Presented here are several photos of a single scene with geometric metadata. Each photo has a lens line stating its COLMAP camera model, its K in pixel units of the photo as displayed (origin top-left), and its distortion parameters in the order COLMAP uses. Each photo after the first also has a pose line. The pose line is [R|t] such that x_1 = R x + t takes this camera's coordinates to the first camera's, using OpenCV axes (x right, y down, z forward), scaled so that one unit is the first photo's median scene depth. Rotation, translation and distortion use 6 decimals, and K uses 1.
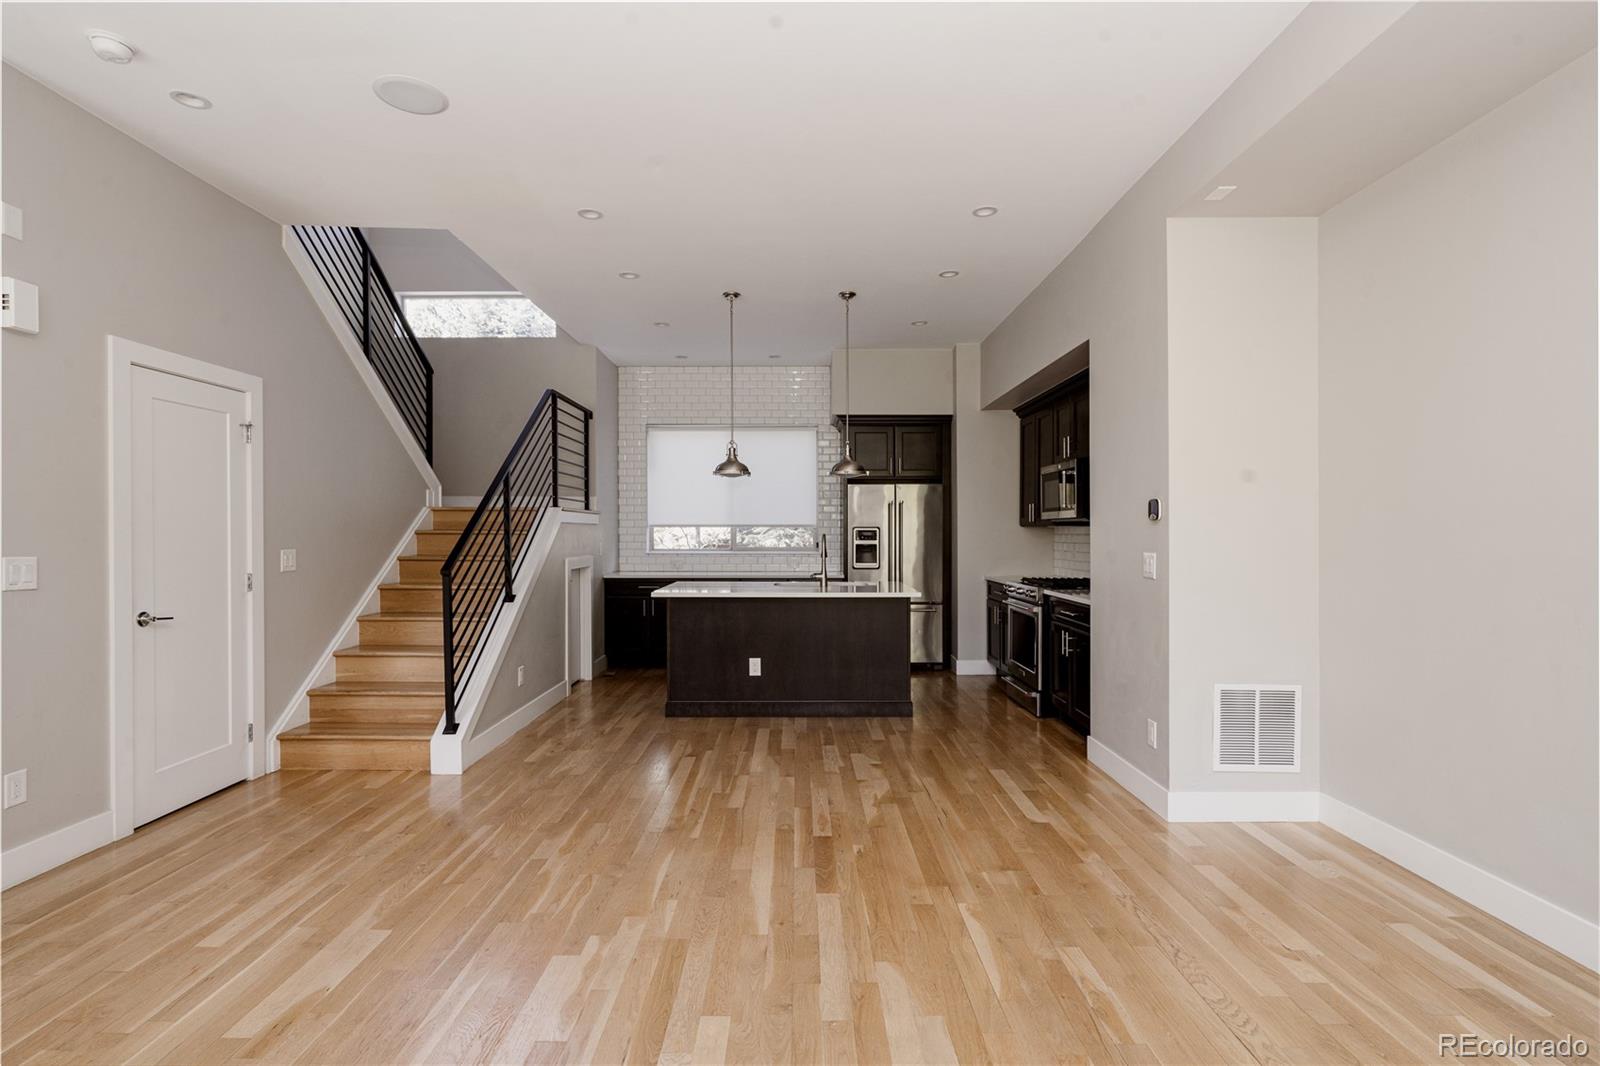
lens RADIAL K [[784.6, 0, 785.7], [0, 784.6, 533.6], [0, 0, 1]] dist [-0.002268, 0.000774]
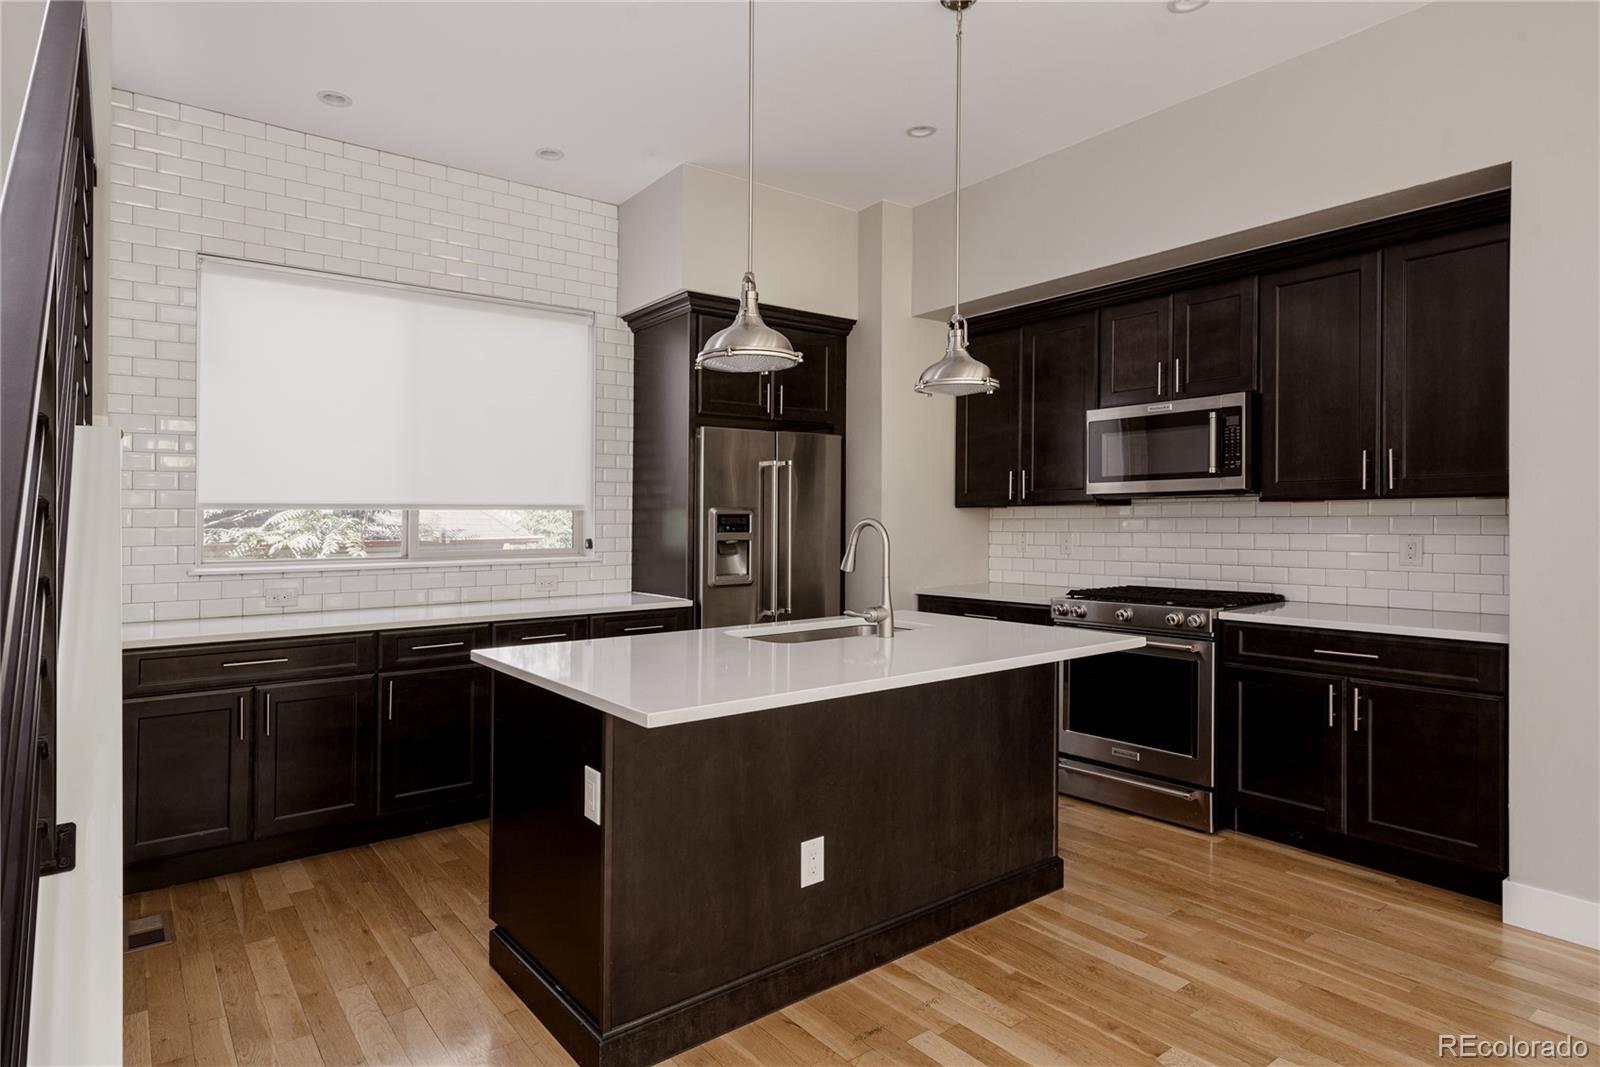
lens RADIAL K [[870.2, 0, 756.8], [0, 870.2, 513.5], [0, 0, 1]] dist [0.003422, 0.000230]
pose [[0.787628, -0.000388, 0.616151, -0.412767], [0.008477, 0.999912, -0.010206, 0.003085], [-0.616093, 0.013262, 0.787562, 0.861408]]
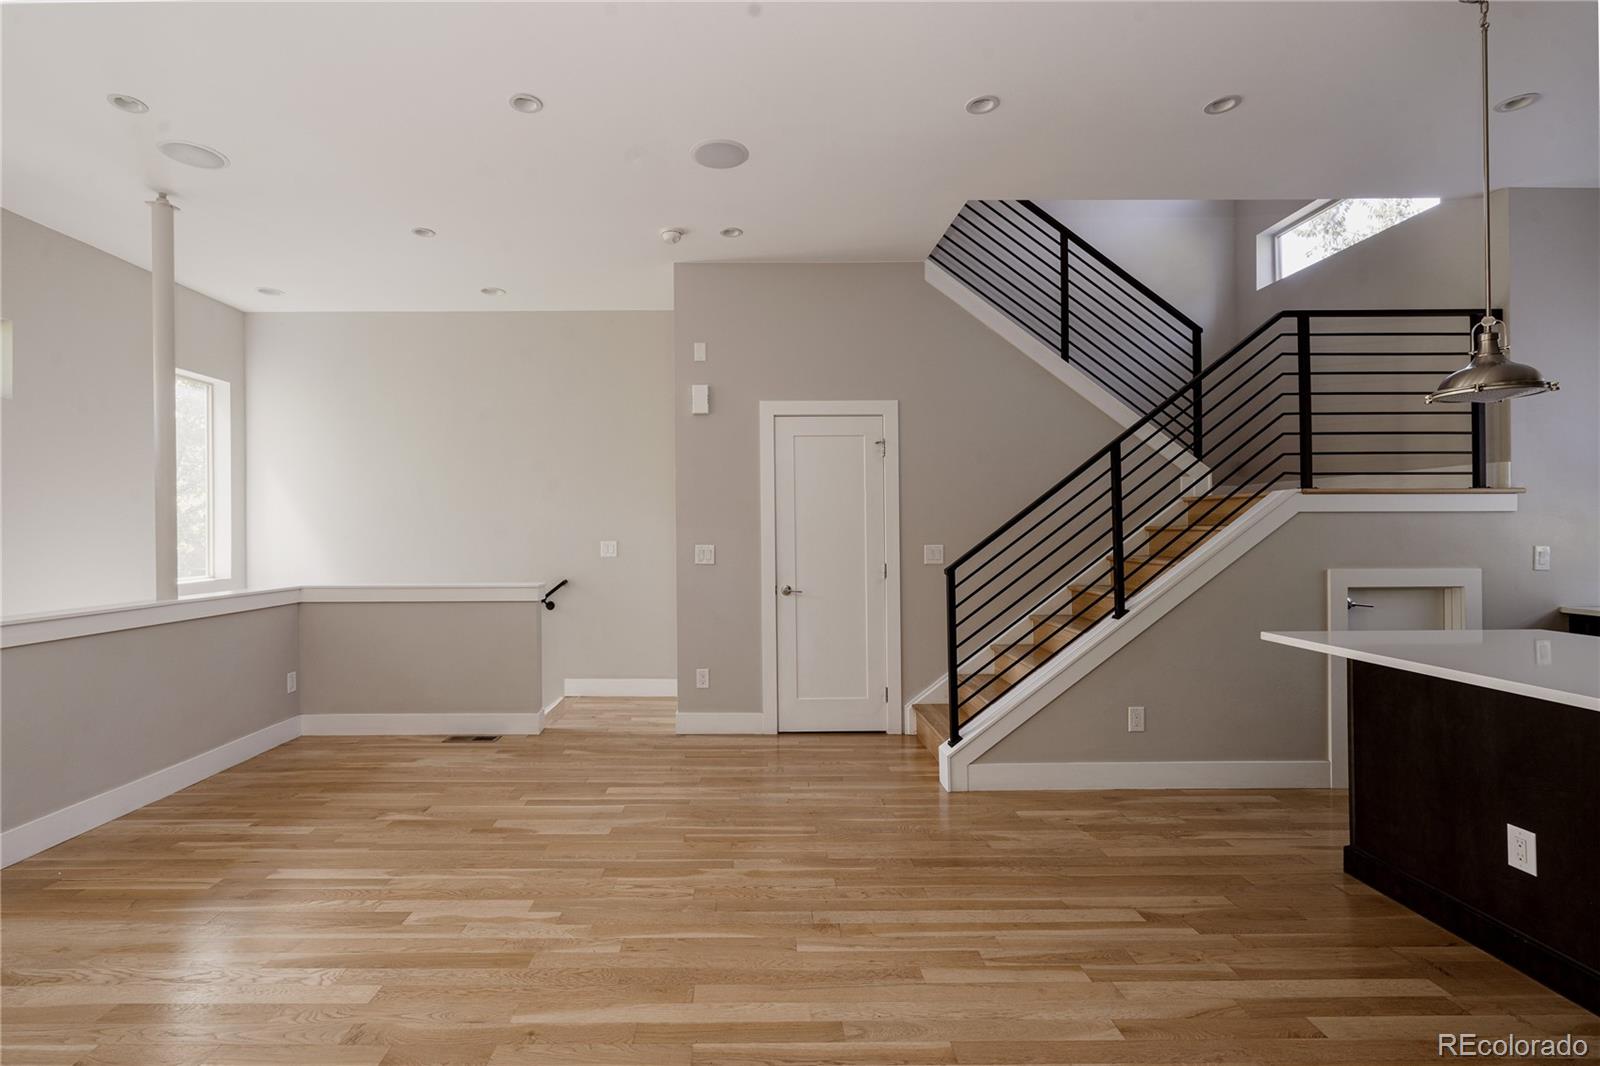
lens RADIAL K [[741.8, 0, 738.1], [0, 741.8, 535.2], [0, 0, 1]] dist [0.000663, 0.000023]
pose [[-0.000289, 0.009200, -0.999958, 0.450966], [0.003978, 0.999950, 0.009198, -0.004586], [0.999992, -0.003975, -0.000326, 0.742941]]
